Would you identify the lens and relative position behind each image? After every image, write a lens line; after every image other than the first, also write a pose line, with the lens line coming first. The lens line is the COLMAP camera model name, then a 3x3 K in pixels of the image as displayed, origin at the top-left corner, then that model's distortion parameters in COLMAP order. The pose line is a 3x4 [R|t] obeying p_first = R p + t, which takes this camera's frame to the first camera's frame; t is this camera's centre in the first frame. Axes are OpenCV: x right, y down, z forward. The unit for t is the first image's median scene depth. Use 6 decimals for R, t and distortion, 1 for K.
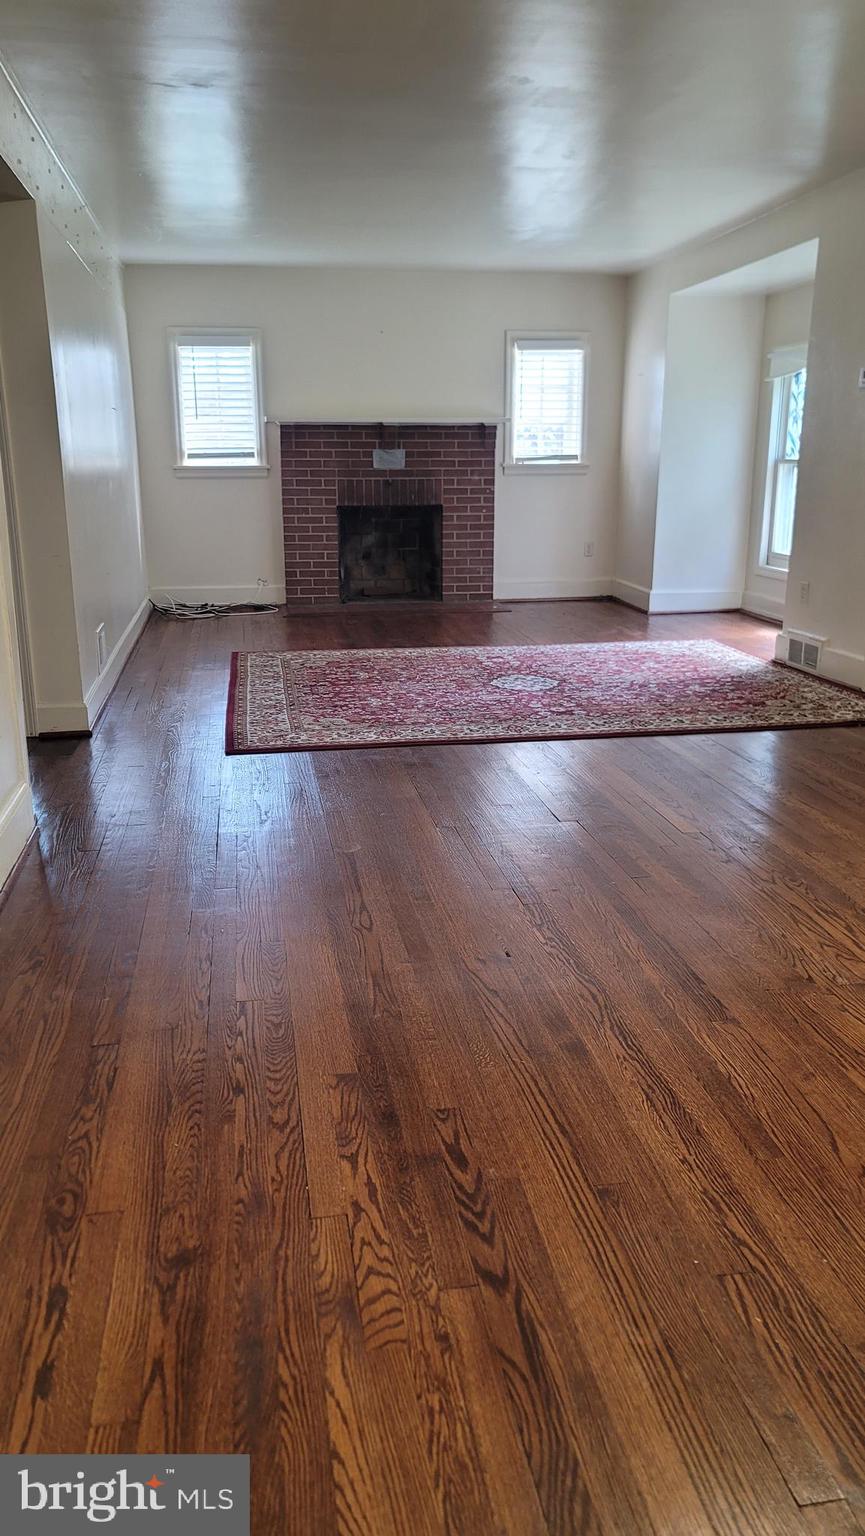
lens RADIAL K [[1178.2, 0, 426.8], [0, 1178.2, 773.1], [0, 0, 1]] dist [0.069790, 0.001065]
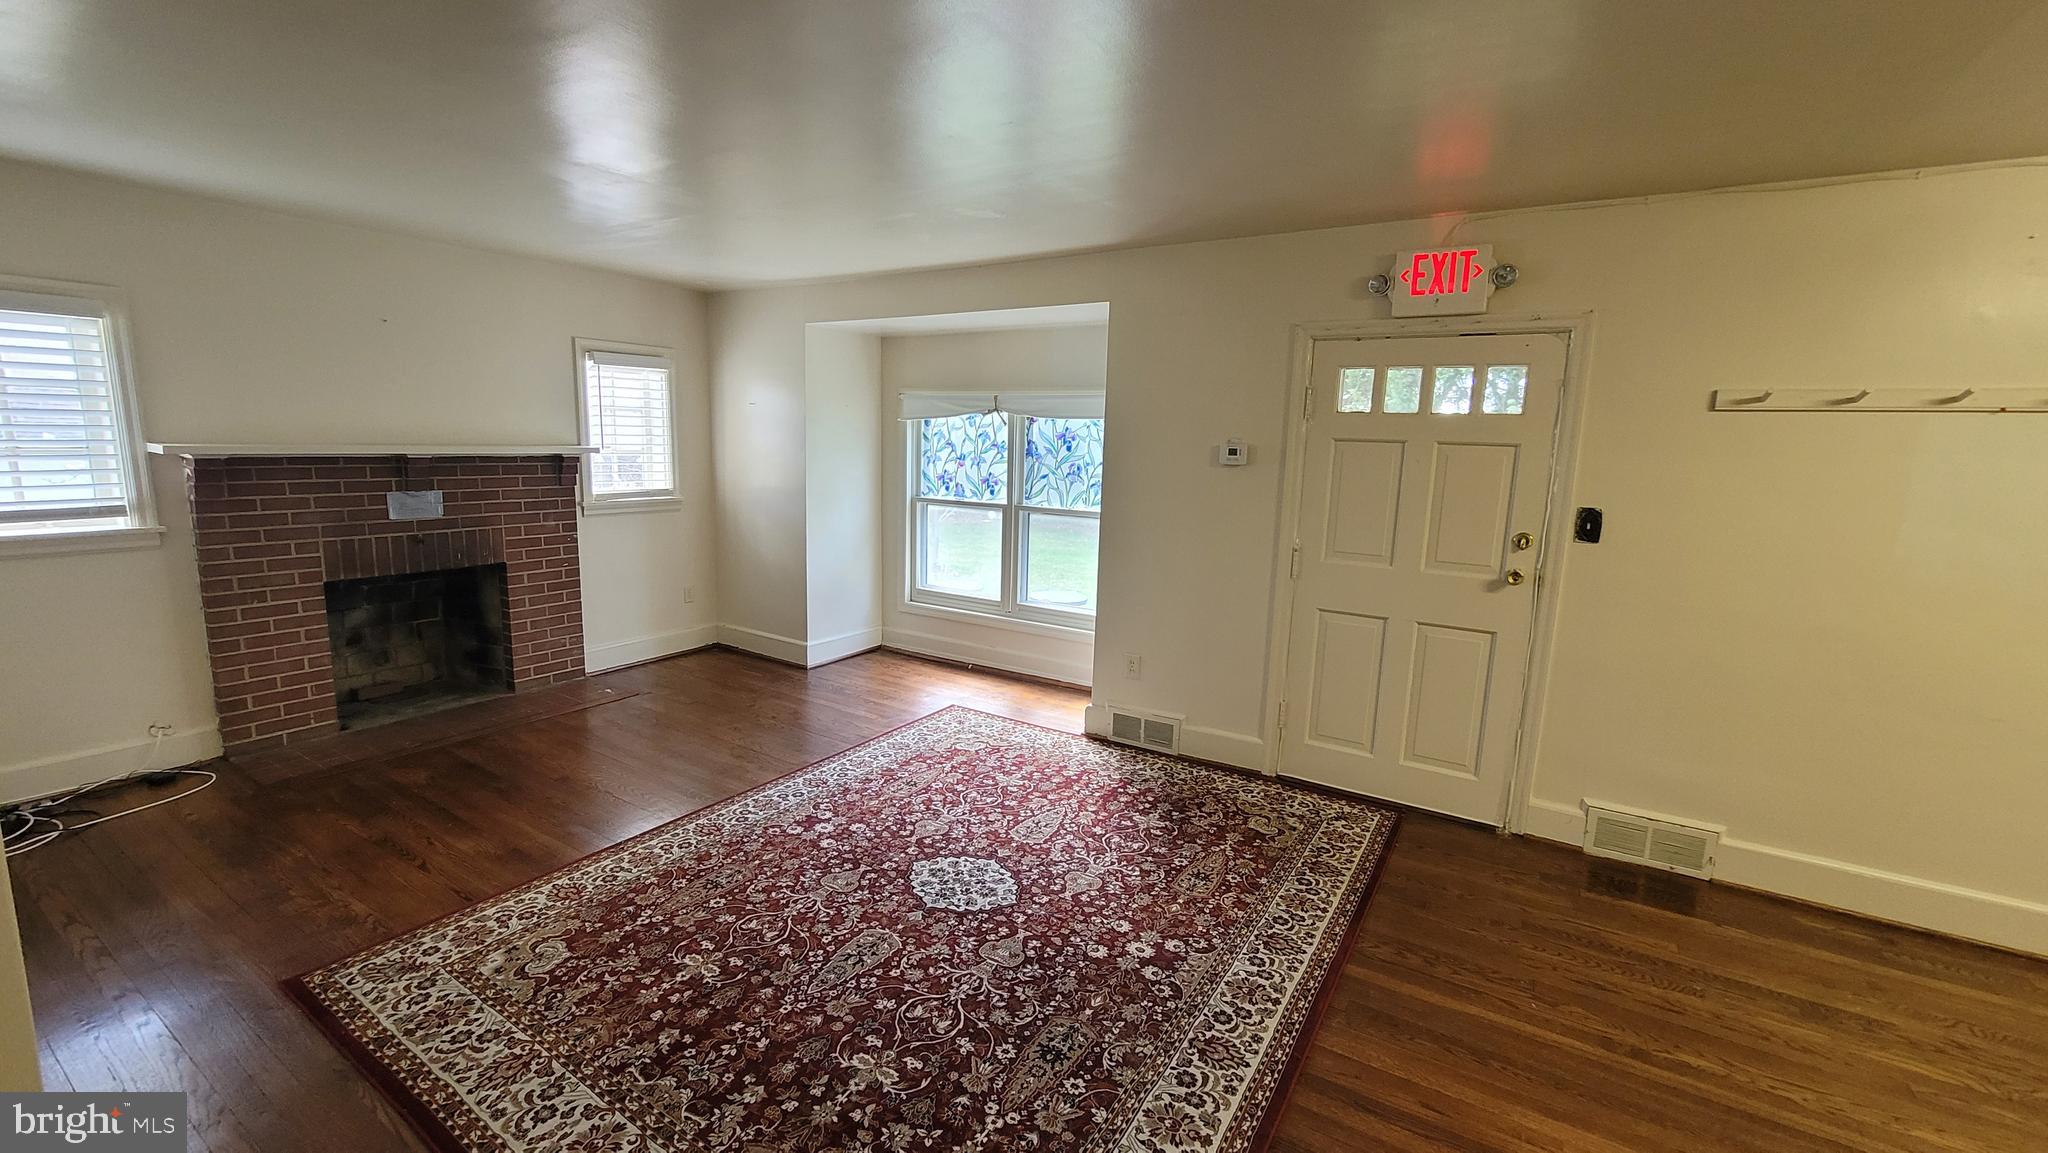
lens RADIAL K [[833.5, 0, 1029.6], [0, 833.5, 578.5], [0, 0, 1]] dist [-0.006560, 0.001325]
pose [[0.661086, -0.102073, 0.743335, -0.153864], [0.165565, 0.986128, -0.011833, -0.162024], [-0.731815, 0.130893, 0.668815, 0.442224]]
